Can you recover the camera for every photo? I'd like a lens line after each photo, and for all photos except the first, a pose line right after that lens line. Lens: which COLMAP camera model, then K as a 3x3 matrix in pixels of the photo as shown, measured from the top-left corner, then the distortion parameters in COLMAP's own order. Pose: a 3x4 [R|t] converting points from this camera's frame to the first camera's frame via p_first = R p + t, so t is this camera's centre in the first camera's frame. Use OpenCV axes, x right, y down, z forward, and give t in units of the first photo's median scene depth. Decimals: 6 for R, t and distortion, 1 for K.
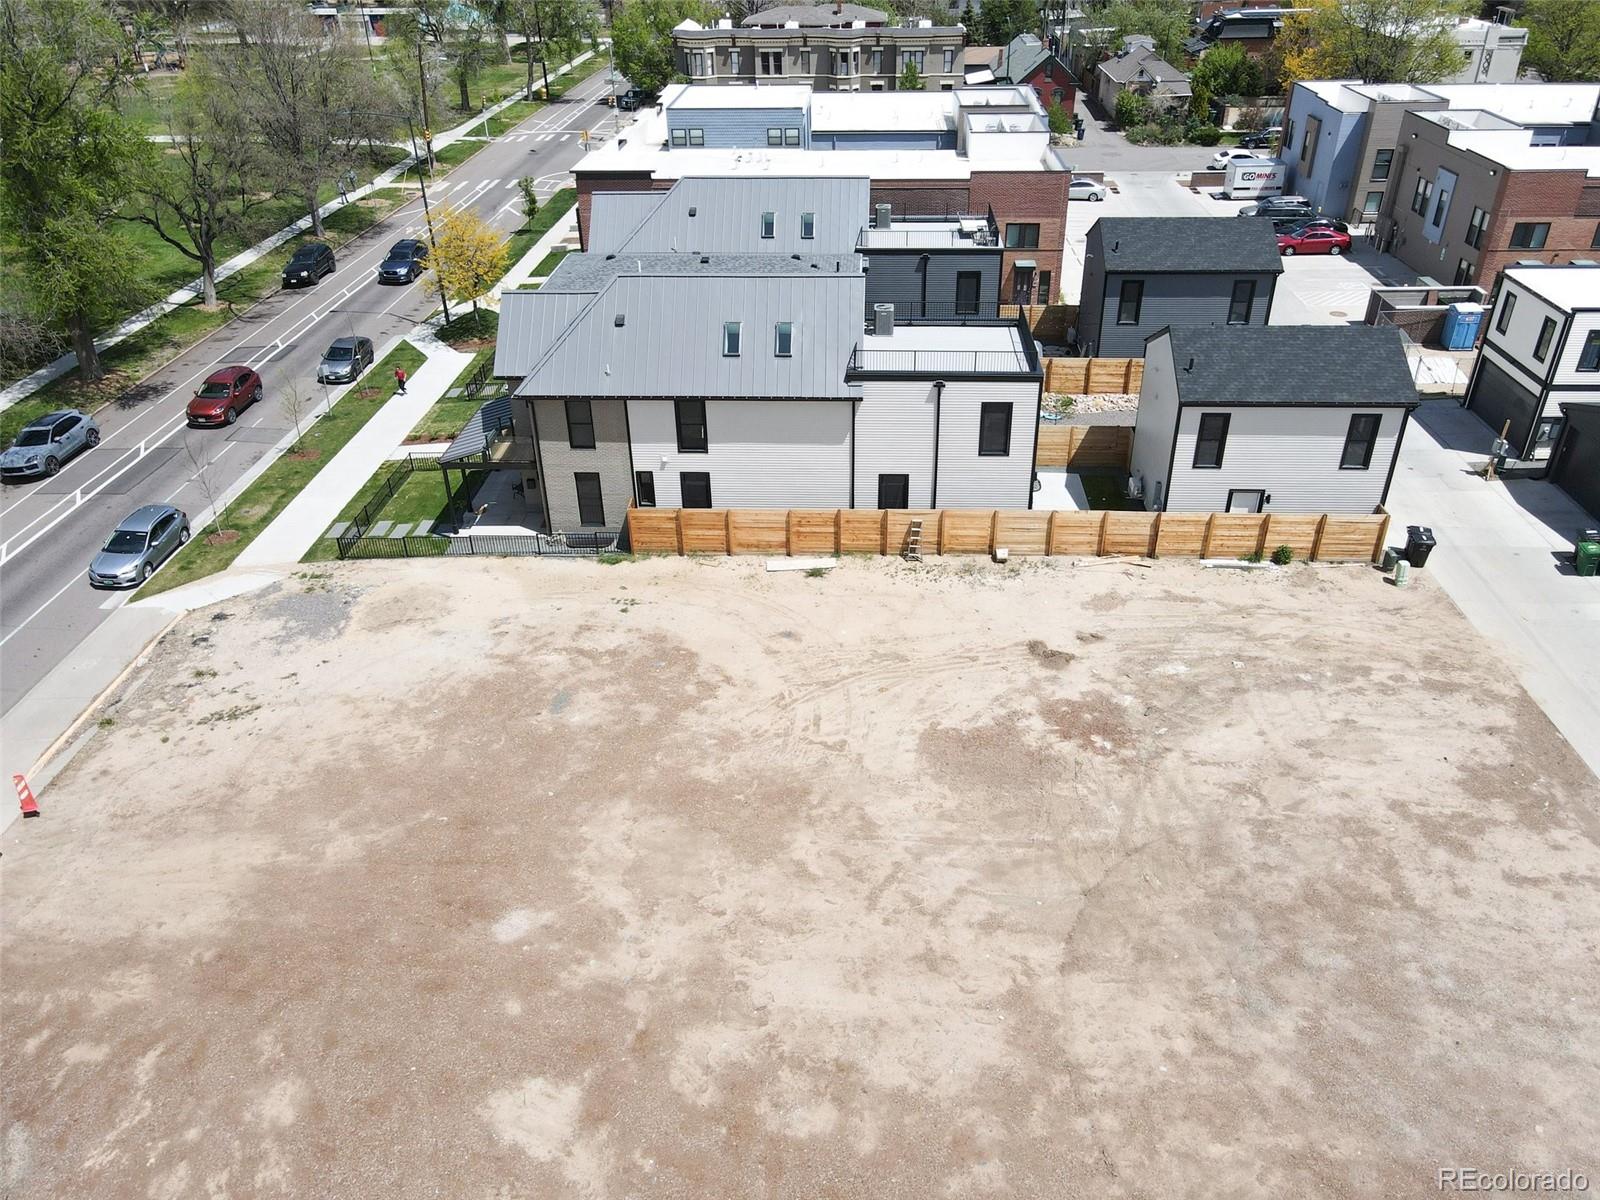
lens RADIAL K [[1174.6, 0, 810.8], [0, 1174.6, 605.5], [0, 0, 1]] dist [0.006454, 0.025216]
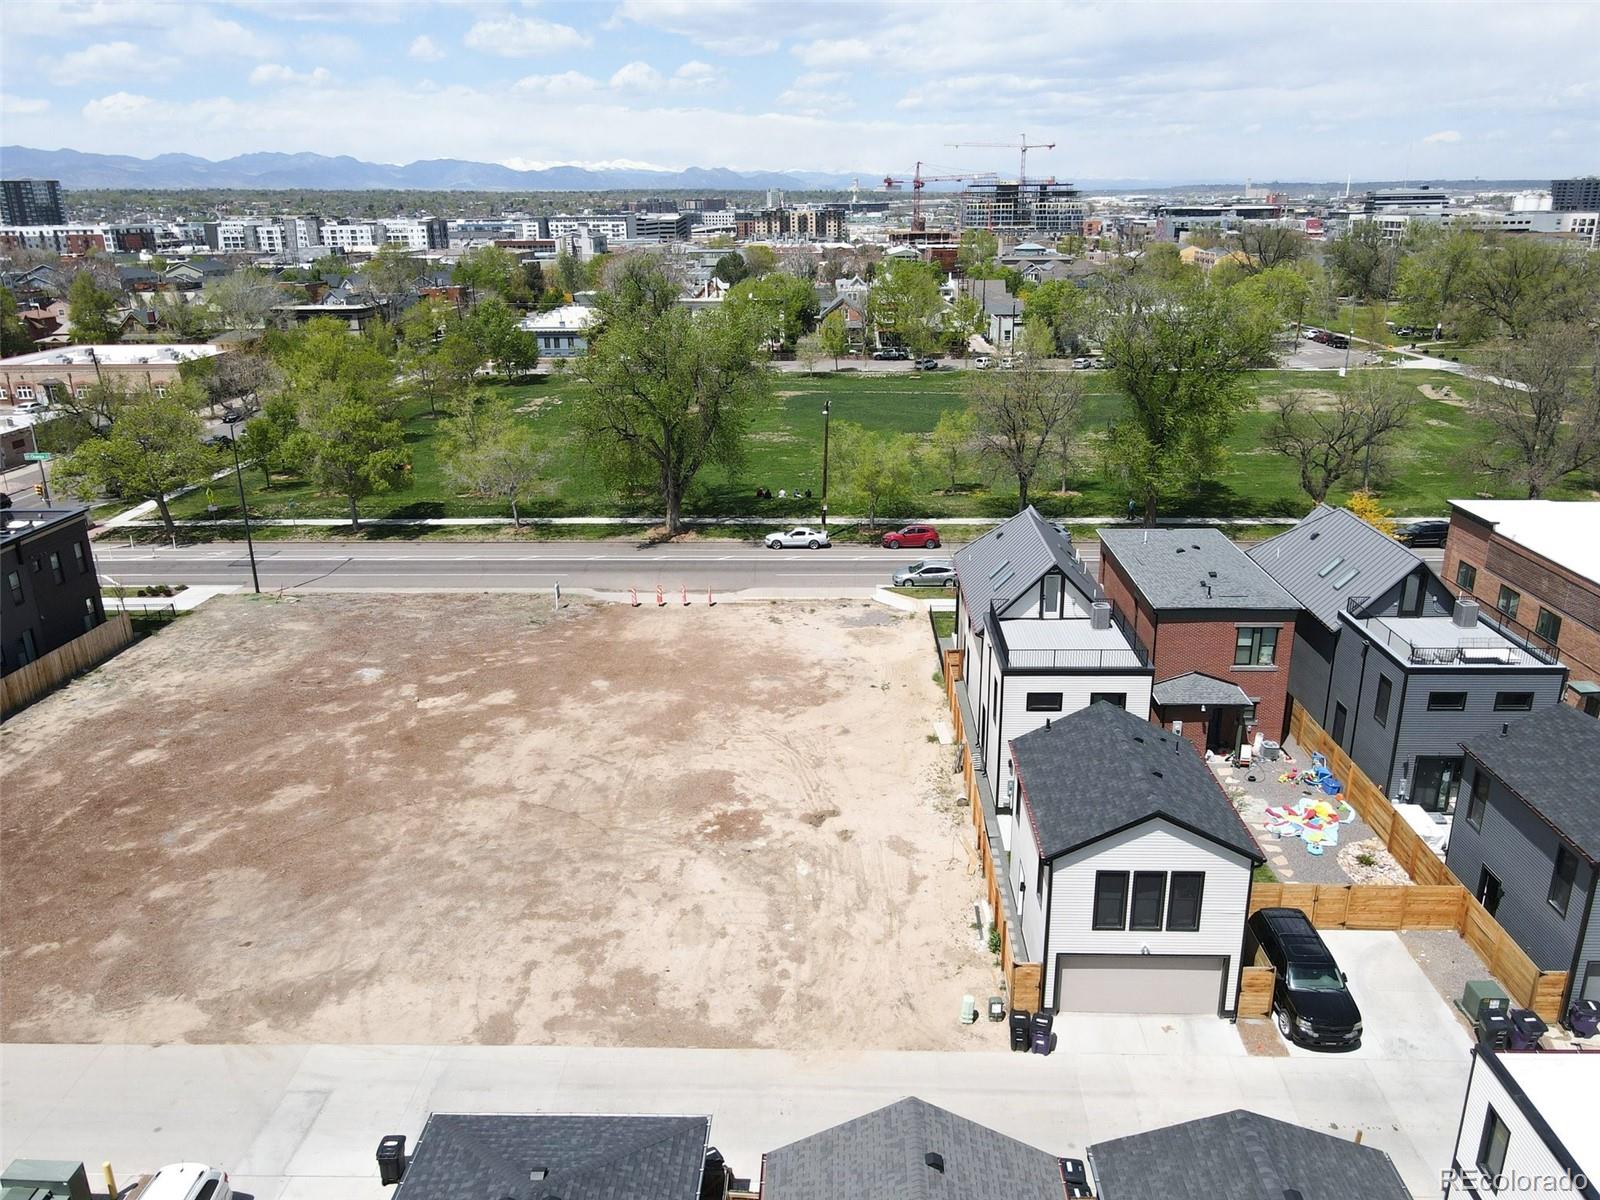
lens RADIAL K [[1180.9, 0, 811.1], [0, 1180.9, 599.5], [0, 0, 1]] dist [0.003909, 0.019148]
pose [[0.021816, 0.335519, -0.941781, 1.239234], [-0.517352, 0.809860, 0.276537, -0.466413], [0.855494, 0.481200, 0.191249, 0.573982]]
